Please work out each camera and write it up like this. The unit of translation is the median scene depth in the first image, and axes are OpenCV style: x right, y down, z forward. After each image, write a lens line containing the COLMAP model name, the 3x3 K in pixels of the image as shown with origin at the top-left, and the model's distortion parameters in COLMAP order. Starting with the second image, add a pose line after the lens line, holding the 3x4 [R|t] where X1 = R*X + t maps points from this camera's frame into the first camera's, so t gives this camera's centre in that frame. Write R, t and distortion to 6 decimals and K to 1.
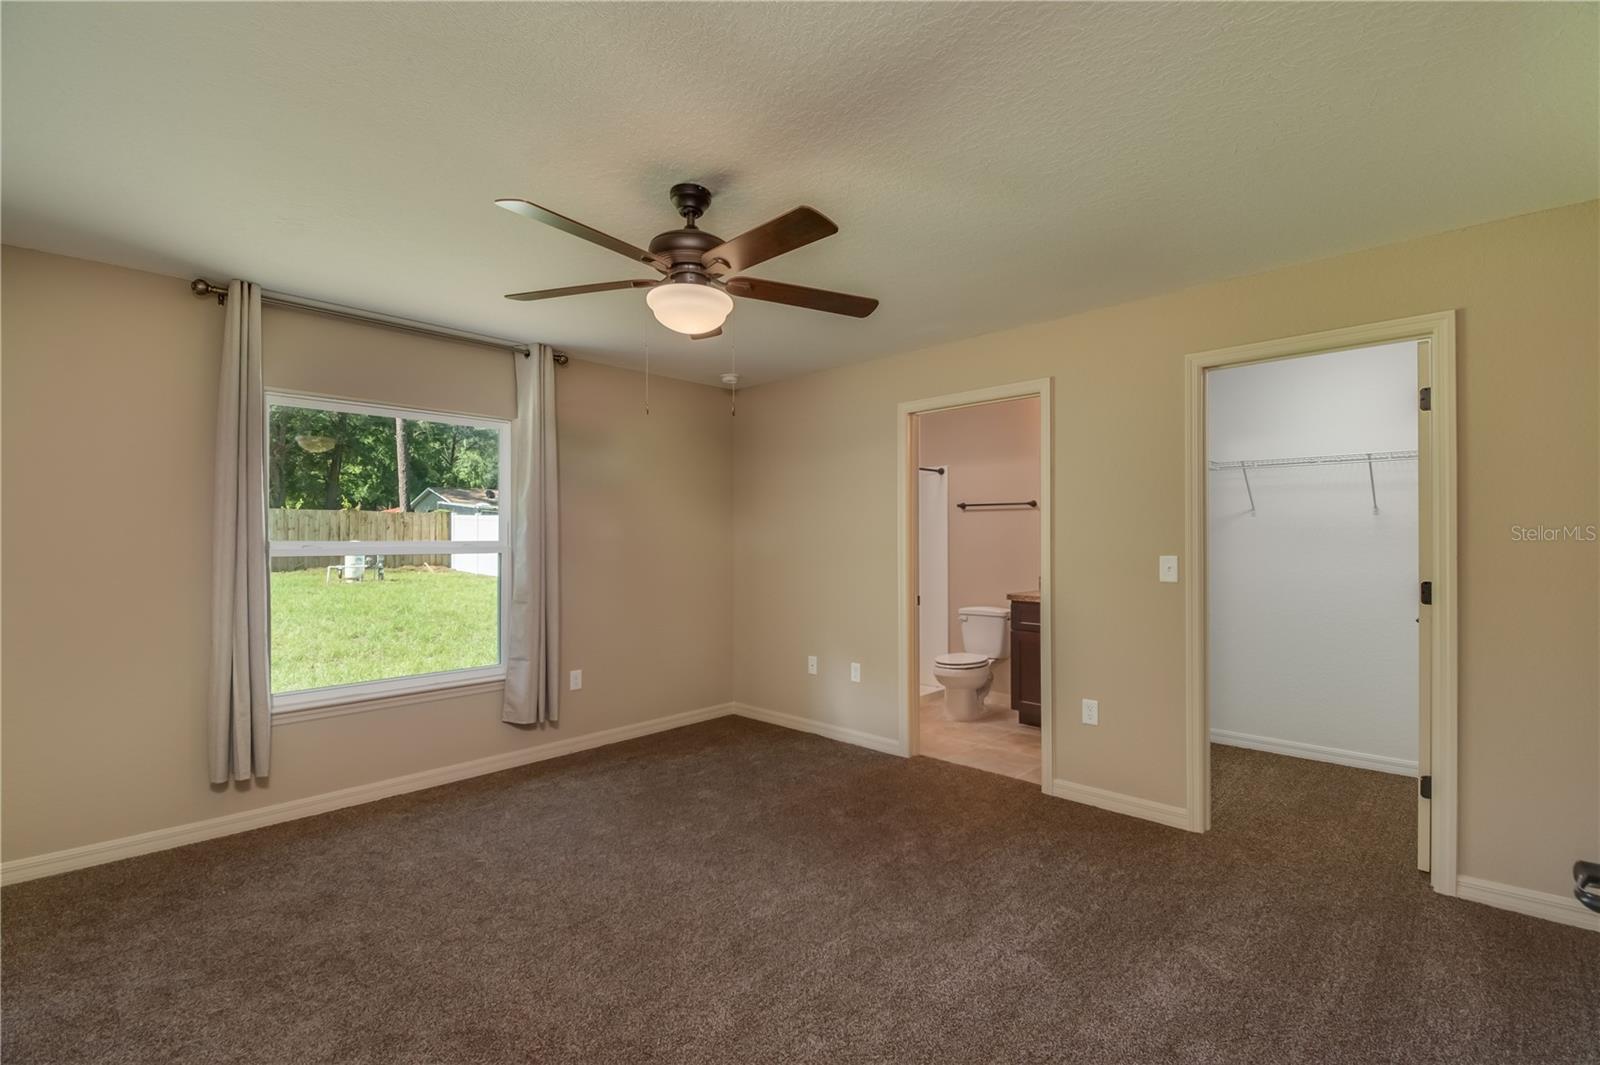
lens RADIAL K [[722.5, 0, 800.0], [0, 722.5, 532.5], [0, 0, 1]] dist [0.000078, -0.000089]
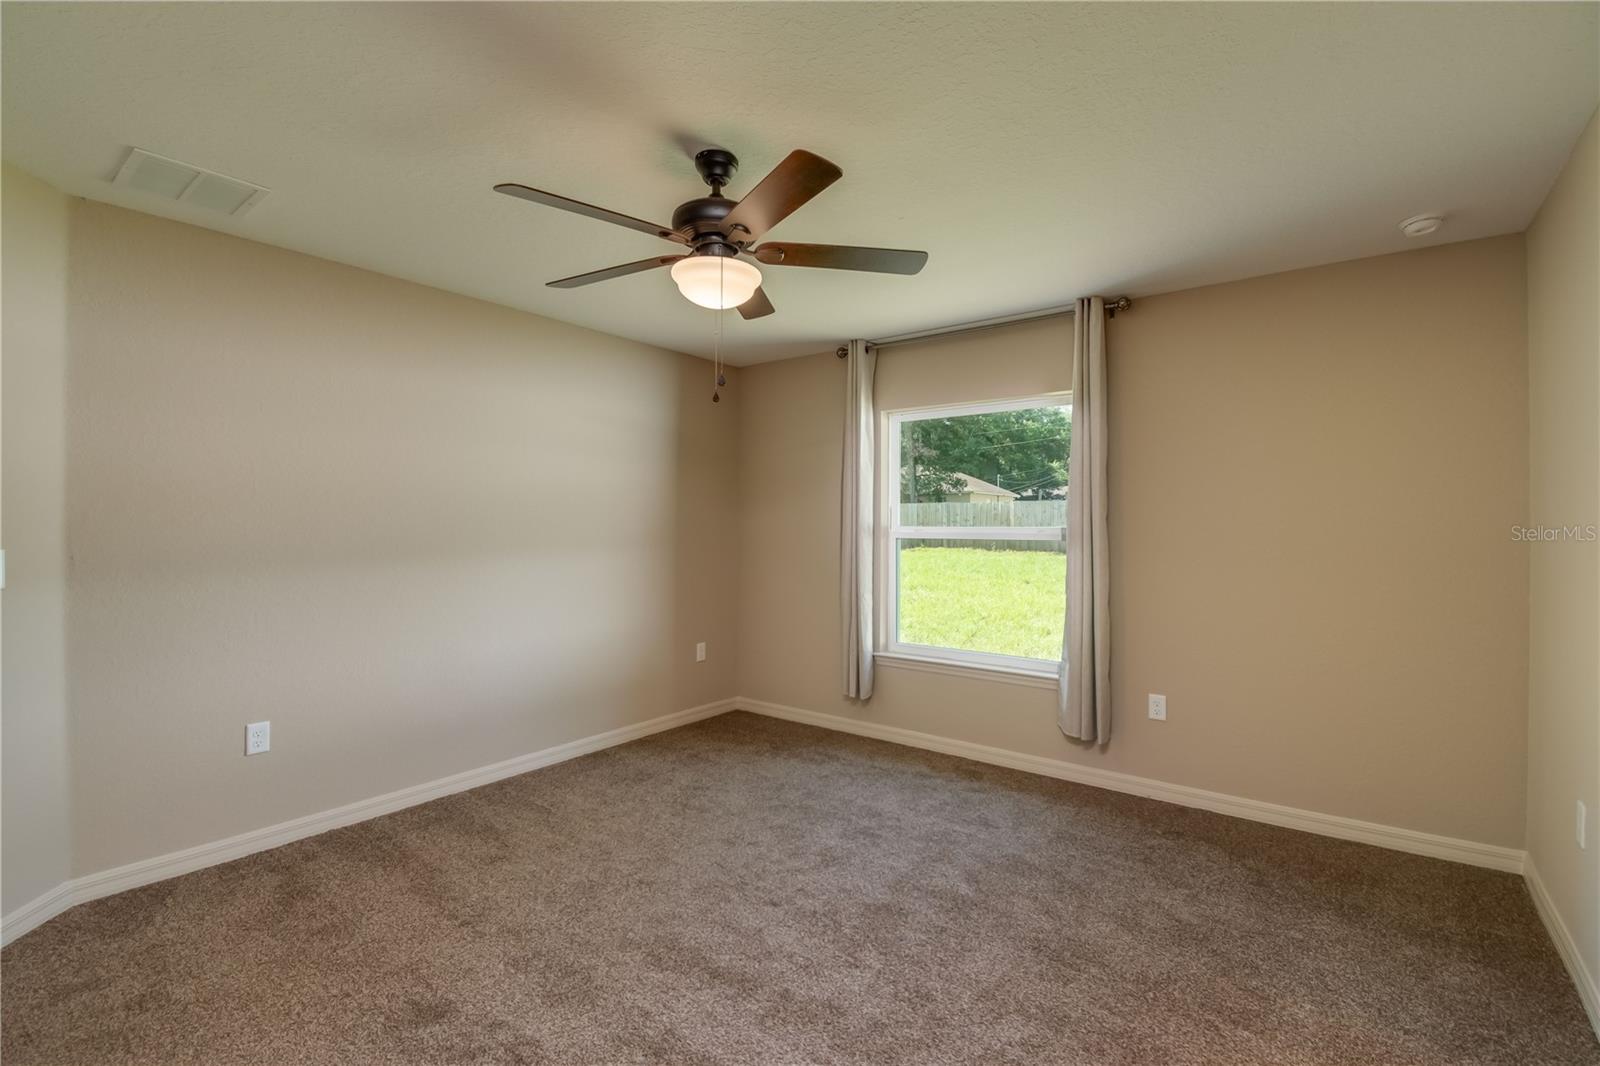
lens RADIAL K [[722.5, 0, 800.0], [0, 722.5, 533.0], [0, 0, 1]] dist [0.000078, -0.000089]
pose [[0.103061, 0.021694, -0.994438, 0.531115], [0.005443, 0.999735, 0.022374, -0.004734], [0.994660, -0.007718, 0.102915, 0.675008]]
